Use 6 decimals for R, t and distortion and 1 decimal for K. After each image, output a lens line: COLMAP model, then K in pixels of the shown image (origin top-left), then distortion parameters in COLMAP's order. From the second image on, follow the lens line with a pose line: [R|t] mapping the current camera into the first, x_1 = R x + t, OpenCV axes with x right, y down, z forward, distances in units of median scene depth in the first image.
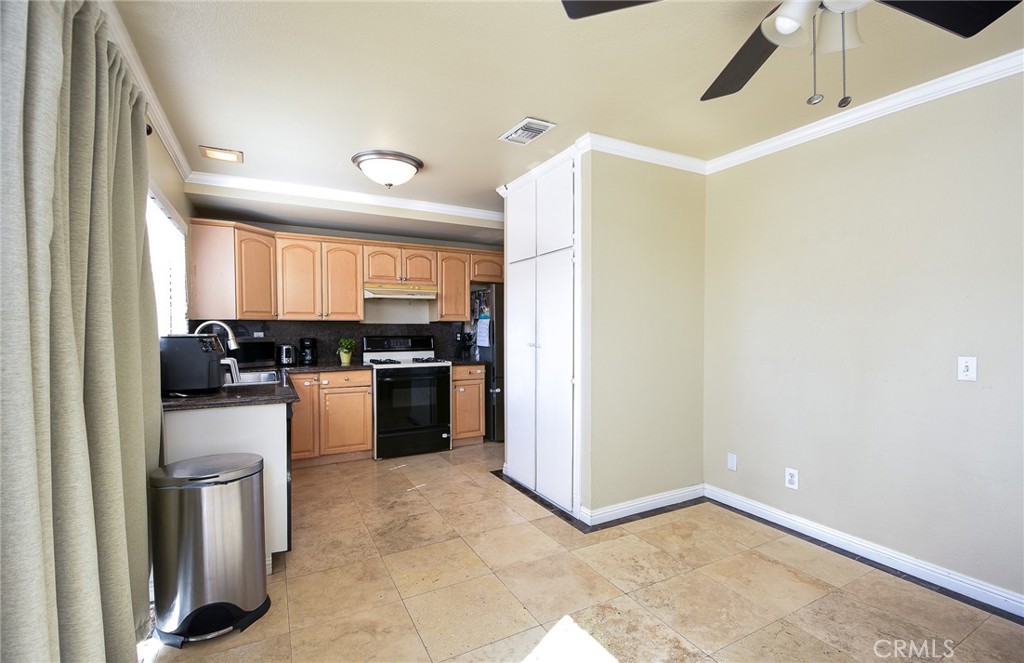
lens RADIAL K [[458.6, 0, 512.0], [0, 458.6, 331.5], [0, 0, 1]] dist [-0.000087, -0.000033]
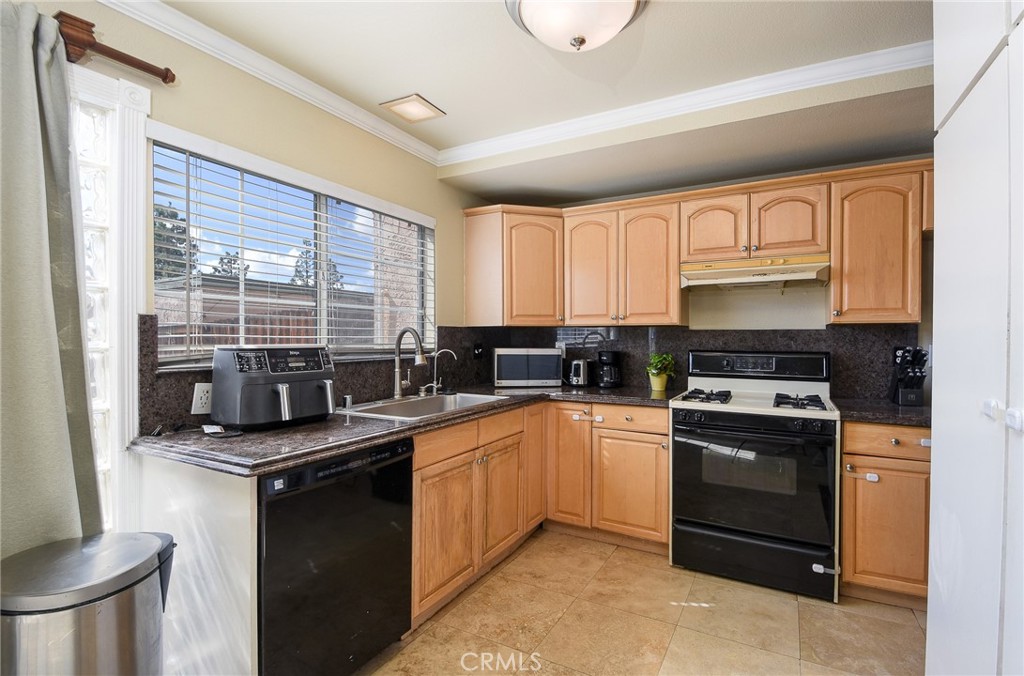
lens RADIAL K [[466.1, 0, 512.0], [0, 466.1, 338.0], [0, 0, 1]] dist [-0.000710, -0.000335]
pose [[0.553878, 0.006549, -0.832572, 0.073904], [-0.008838, 0.999959, 0.001986, -0.005437], [0.832551, 0.006258, 0.553913, 0.475276]]
